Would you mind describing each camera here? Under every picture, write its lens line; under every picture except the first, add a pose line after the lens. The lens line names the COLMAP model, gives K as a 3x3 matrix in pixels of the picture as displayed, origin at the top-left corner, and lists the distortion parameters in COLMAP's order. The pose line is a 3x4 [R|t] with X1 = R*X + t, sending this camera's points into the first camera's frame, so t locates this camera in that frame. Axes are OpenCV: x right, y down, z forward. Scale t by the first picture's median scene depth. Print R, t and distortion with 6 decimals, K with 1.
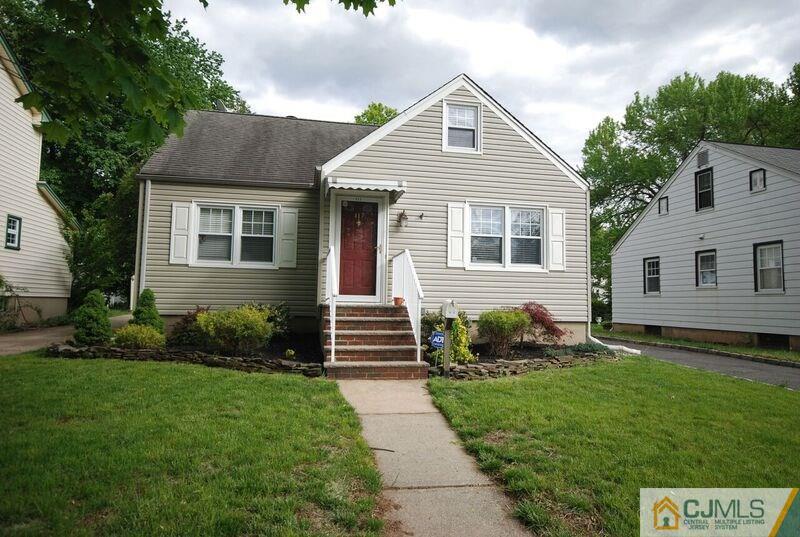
lens RADIAL K [[490.1, 0, 401.5], [0, 490.1, 268.5], [0, 0, 1]] dist [0.015302, 0.002473]
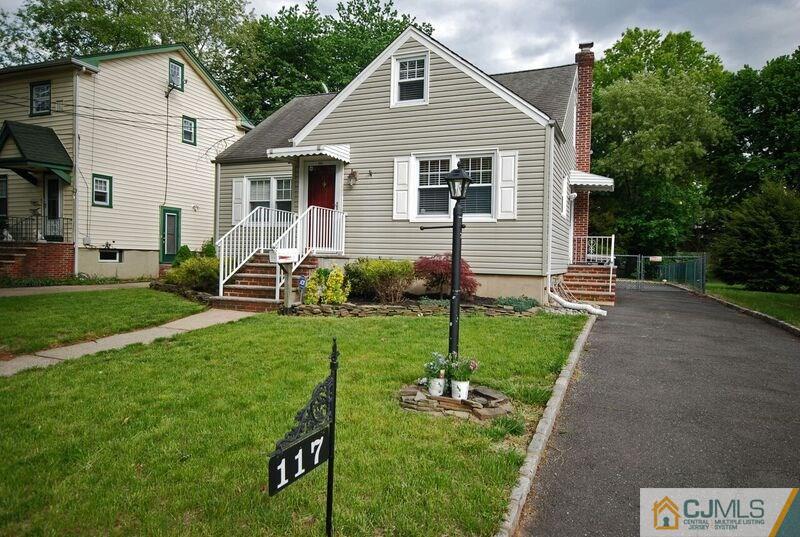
lens RADIAL K [[511.1, 0, 399.2], [0, 511.1, 268.6], [0, 0, 1]] dist [0.003212, 0.011643]
pose [[0.835252, 0.014283, -0.549682, 0.674894], [0.028013, 0.997259, 0.068479, 0.024981], [0.549154, -0.072595, 0.832562, 0.084821]]
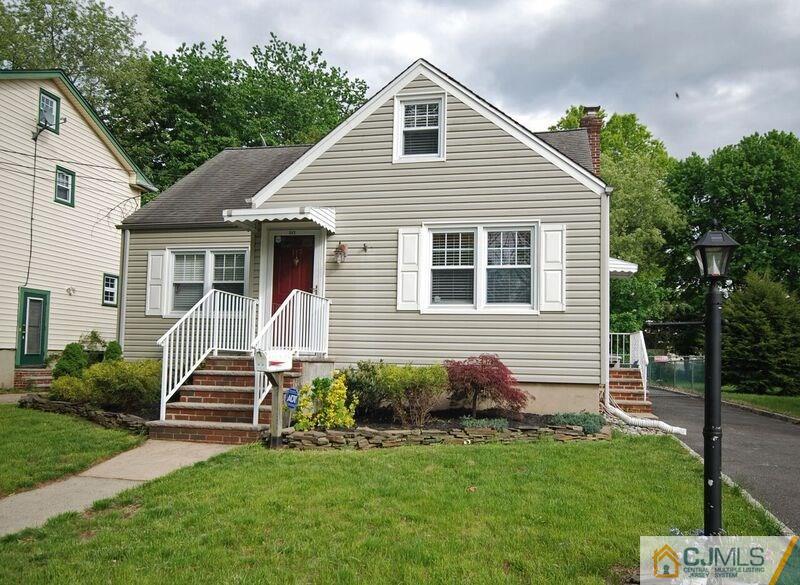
lens RADIAL K [[598.2, 0, 417.4], [0, 598.2, 330.9], [0, 0, 1]] dist [0.002275, 0.011524]
pose [[0.924148, -0.015334, -0.381726, 0.465562], [0.021360, 0.999705, 0.011554, 0.018495], [0.381437, -0.018831, 0.924203, 0.121846]]
